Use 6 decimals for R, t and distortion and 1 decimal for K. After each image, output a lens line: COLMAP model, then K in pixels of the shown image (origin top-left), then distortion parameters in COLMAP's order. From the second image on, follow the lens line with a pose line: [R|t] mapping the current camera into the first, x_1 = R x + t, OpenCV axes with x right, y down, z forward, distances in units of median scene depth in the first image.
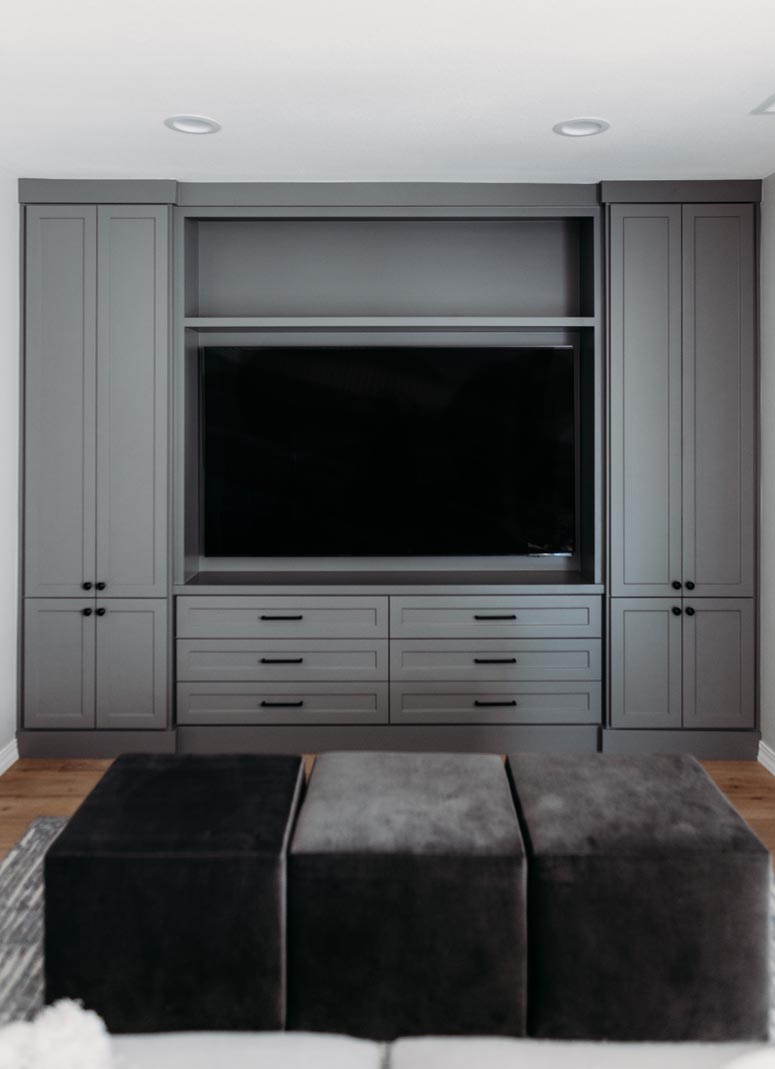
lens RADIAL K [[823.8, 0, 389.2], [0, 823.8, 406.5], [0, 0, 1]] dist [-0.006182, 0.003355]
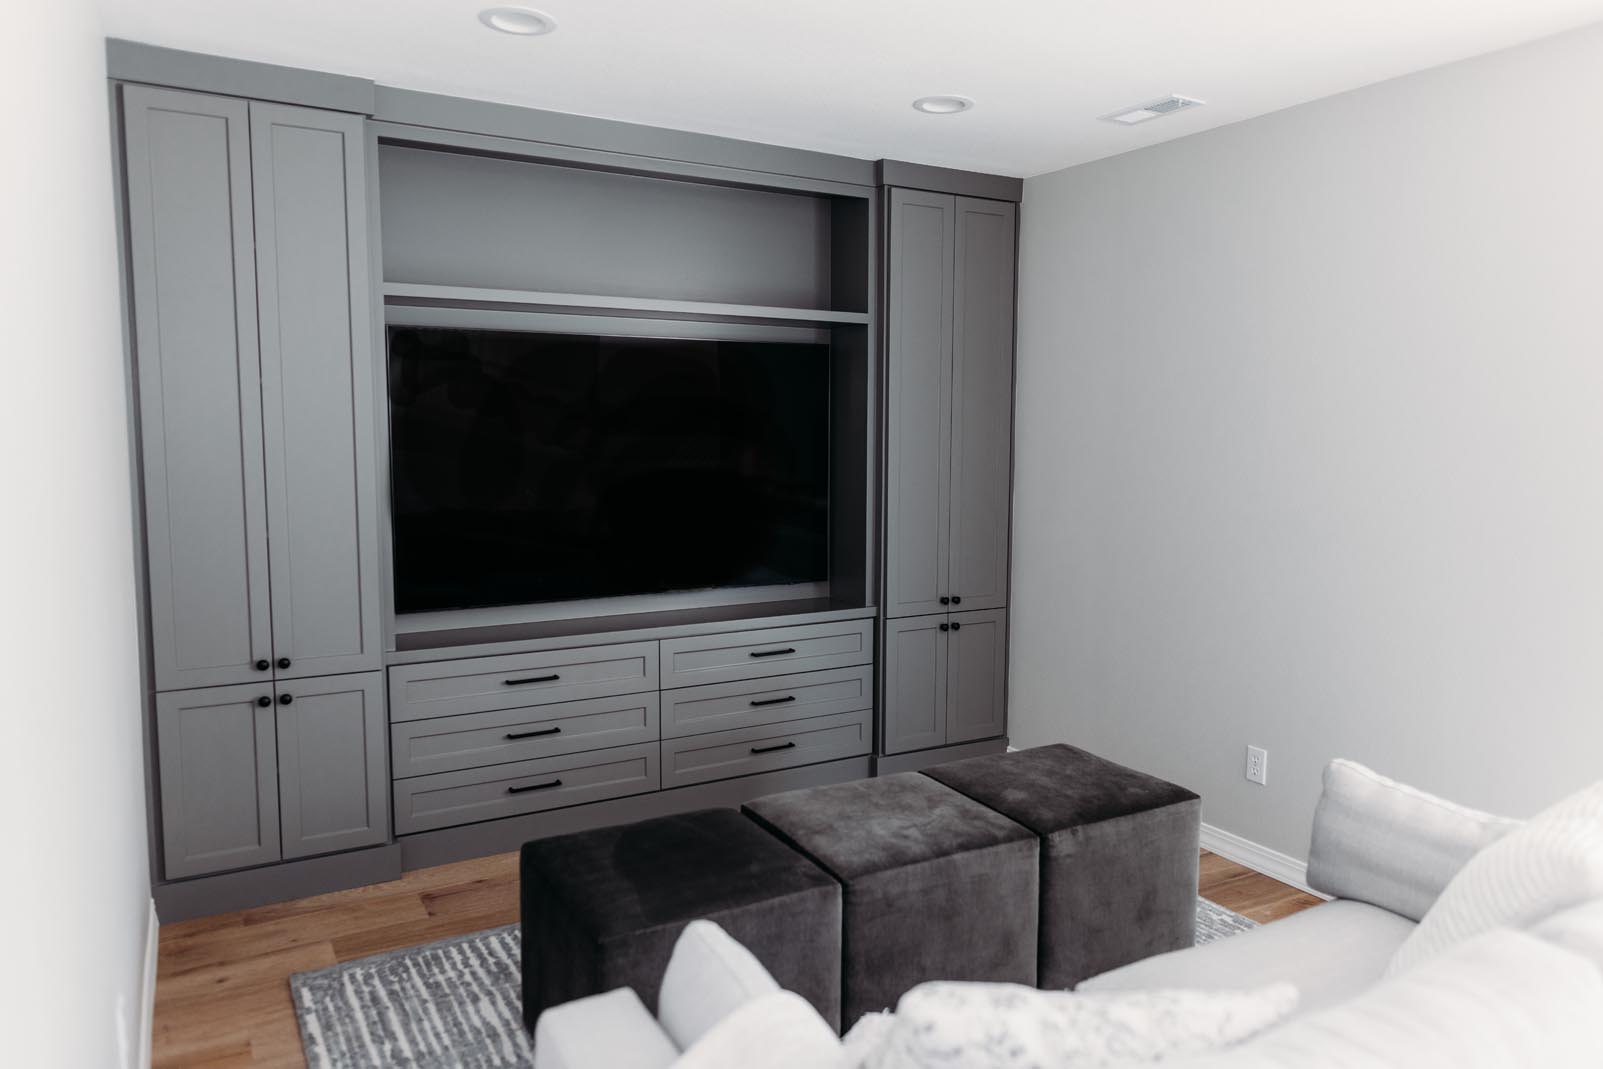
lens RADIAL K [[1075.3, 0, 801.5], [0, 1075.3, 534.5], [0, 0, 1]] dist [-0.001526, -0.000911]
pose [[0.871010, -0.044767, 0.489220, -0.406918], [-0.005509, 0.994887, 0.100848, 0.013825], [-0.491234, -0.090534, 0.866310, -0.001678]]
